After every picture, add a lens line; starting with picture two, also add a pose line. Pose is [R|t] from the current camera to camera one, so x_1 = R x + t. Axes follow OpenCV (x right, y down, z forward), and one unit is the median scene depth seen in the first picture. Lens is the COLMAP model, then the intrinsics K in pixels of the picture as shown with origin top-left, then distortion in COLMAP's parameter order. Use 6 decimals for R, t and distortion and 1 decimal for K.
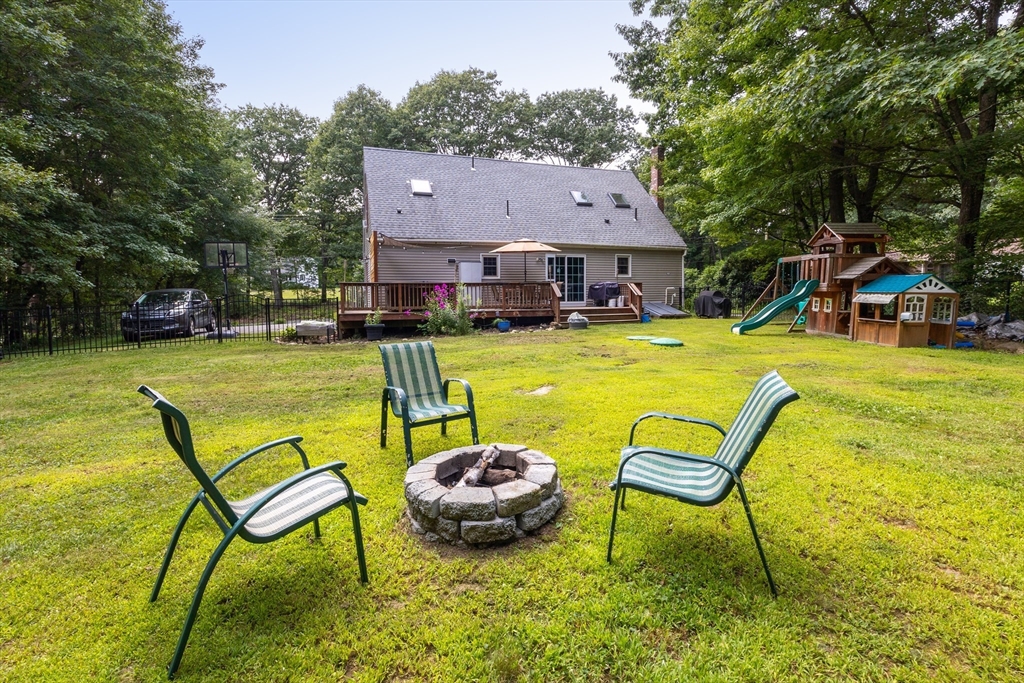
lens RADIAL K [[478.2, 0, 513.5], [0, 478.2, 312.7], [0, 0, 1]] dist [0.000466, 0.000205]
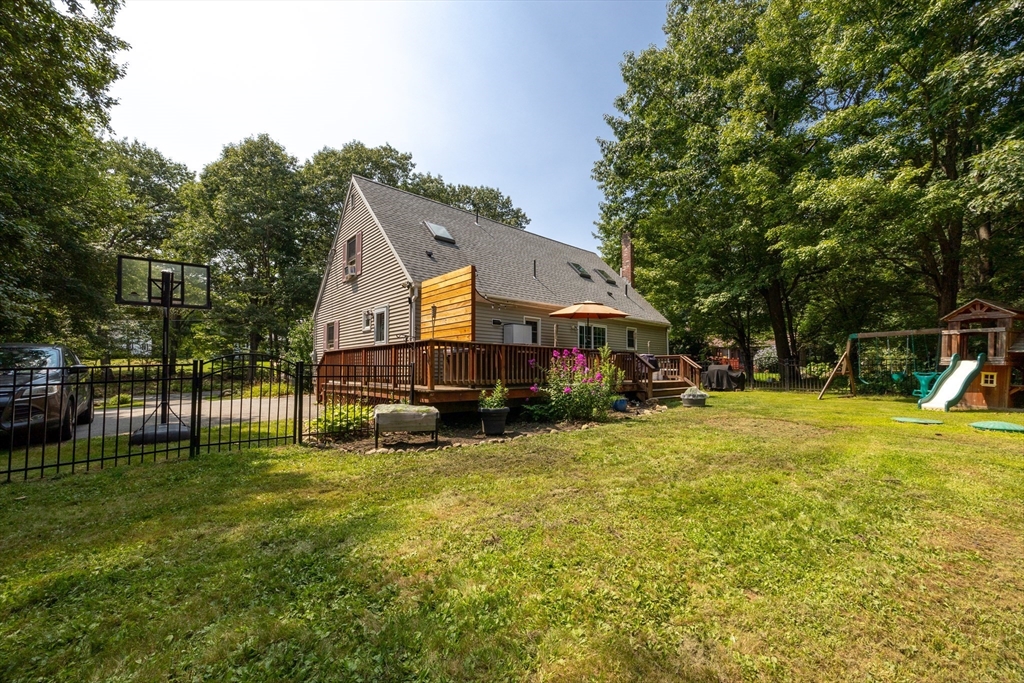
lens RADIAL K [[413.3, 0, 547.6], [0, 413.3, 341.5], [0, 0, 1]] dist [-0.002634, -0.000012]
pose [[0.923037, 0.038940, 0.382735, -0.276171], [0.002261, 0.994298, -0.106615, -0.002257], [-0.384704, 0.099275, 0.917686, 0.297759]]
